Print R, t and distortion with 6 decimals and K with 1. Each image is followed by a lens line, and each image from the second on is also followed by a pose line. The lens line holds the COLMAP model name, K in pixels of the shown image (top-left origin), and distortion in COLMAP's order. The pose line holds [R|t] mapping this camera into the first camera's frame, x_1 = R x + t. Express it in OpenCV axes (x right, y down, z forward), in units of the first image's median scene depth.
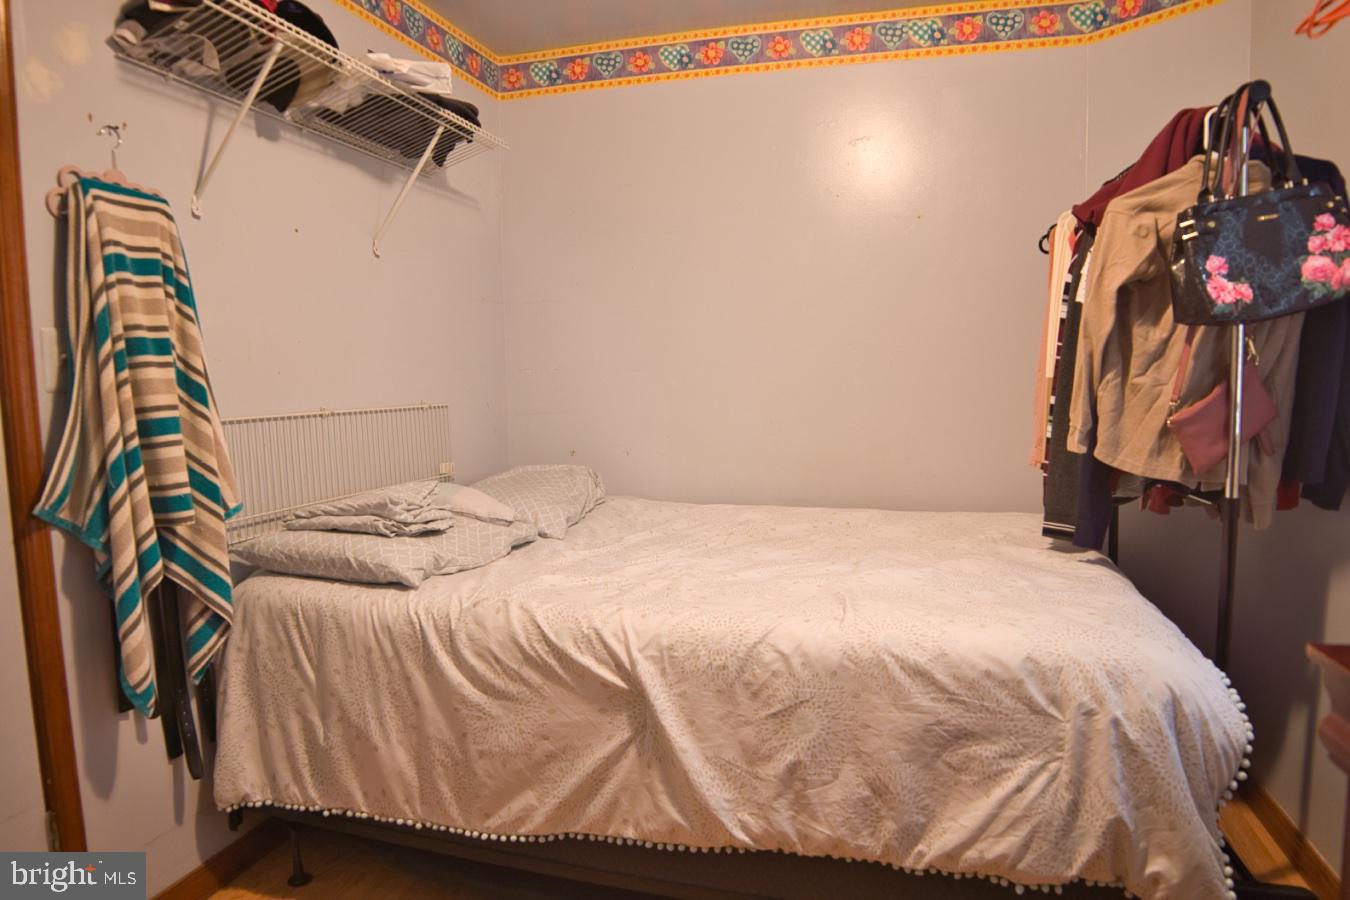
lens RADIAL K [[859.8, 0, 669.5], [0, 859.8, 451.5], [0, 0, 1]] dist [-0.118637, 0.049849]
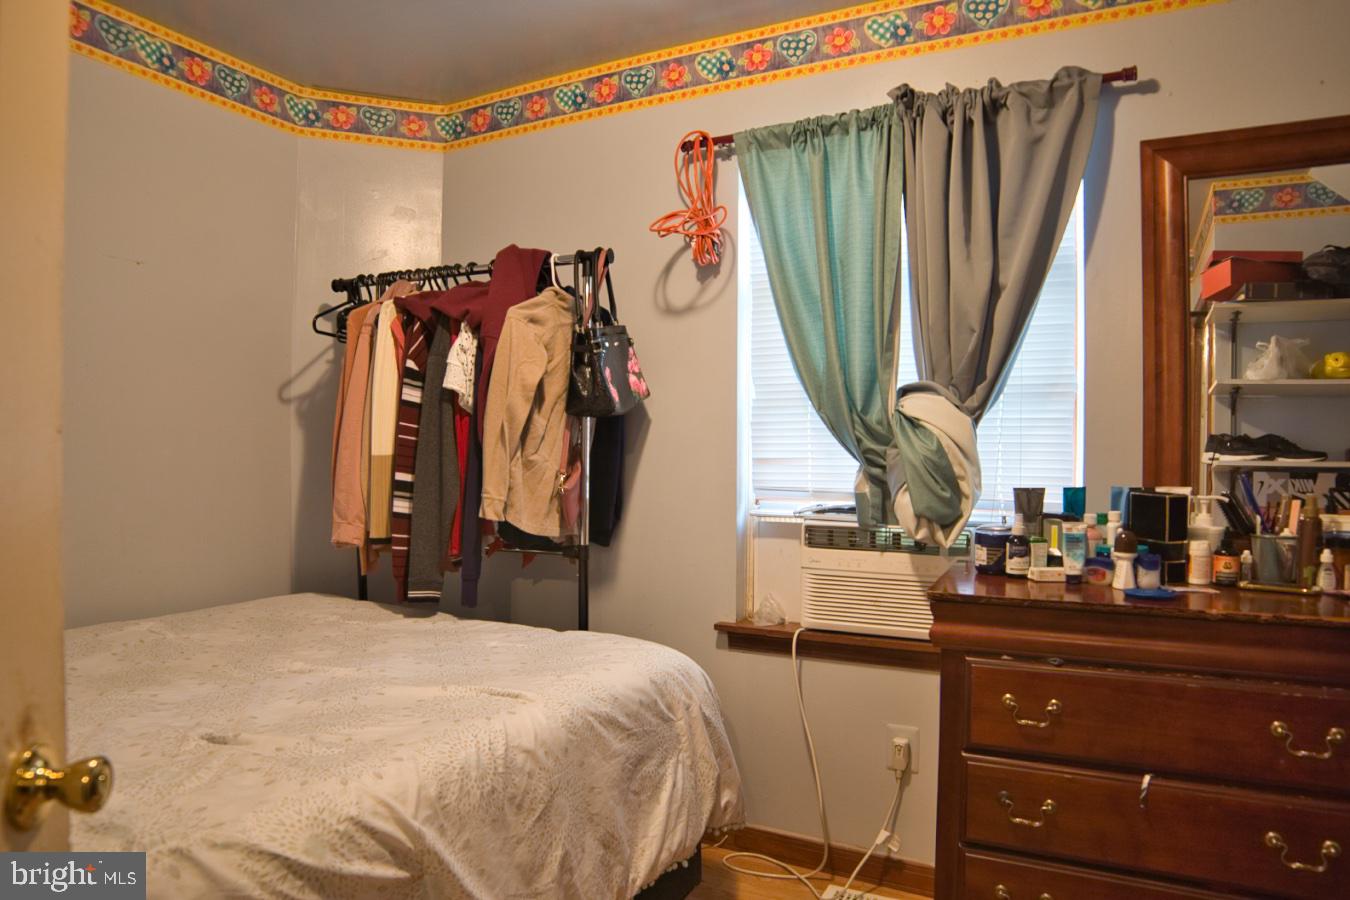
lens RADIAL K [[859.8, 0, 663.0], [0, 859.8, 462.0], [0, 0, 1]] dist [-0.118637, 0.049849]
pose [[0.200825, 0.005340, 0.979613, -0.743303], [0.081440, 0.996433, -0.022127, -0.042434], [-0.976236, 0.084223, 0.199674, 0.655008]]
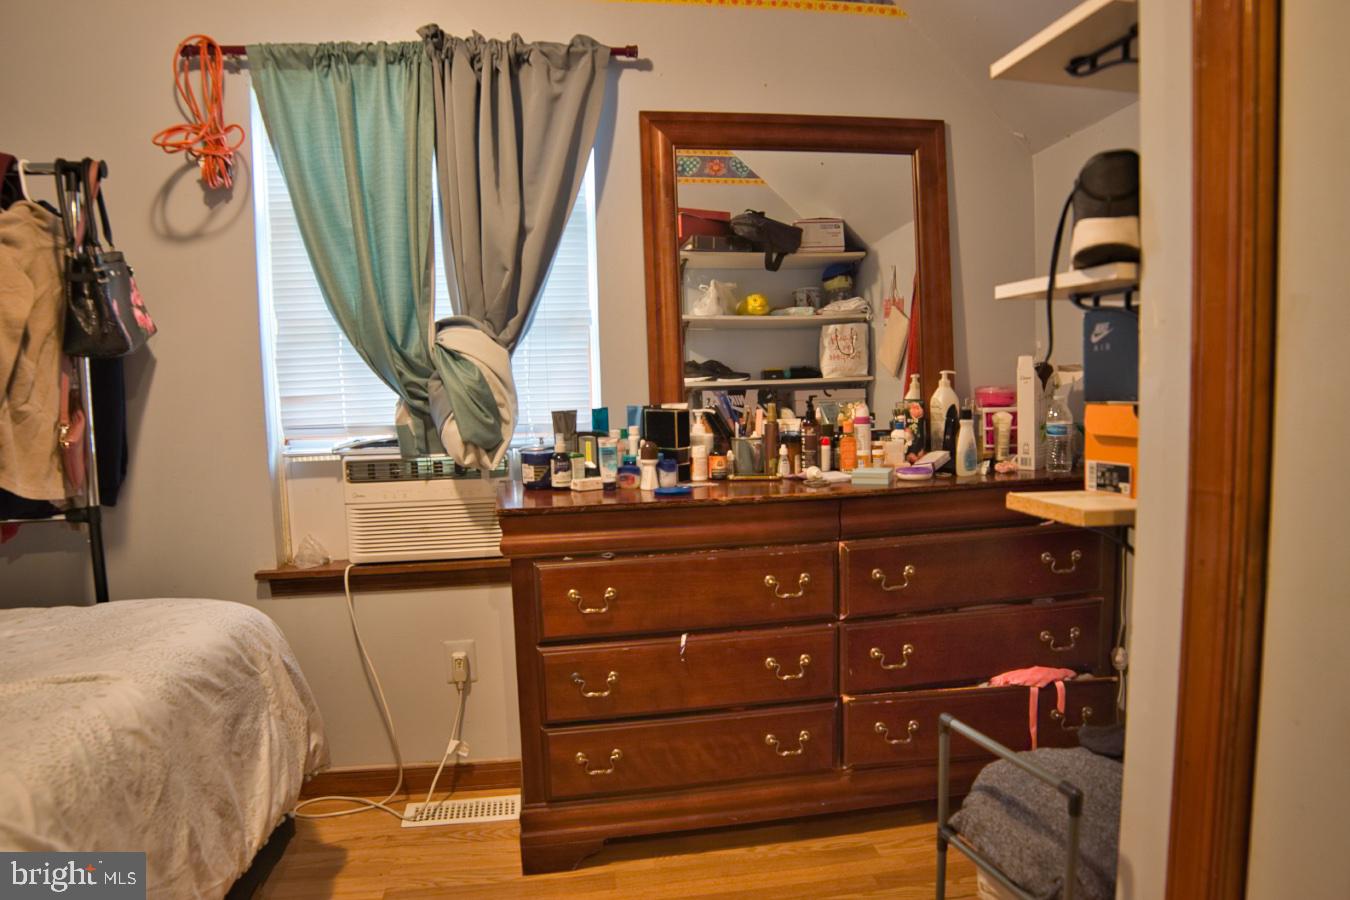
lens RADIAL K [[859.8, 0, 669.4], [0, 859.8, 461.7], [0, 0, 1]] dist [-0.118637, 0.049849]
pose [[-0.426232, -0.057903, 0.902759, -0.795047], [0.118297, 0.985812, 0.119084, -0.053754], [-0.896846, 0.157551, -0.413334, 0.829911]]
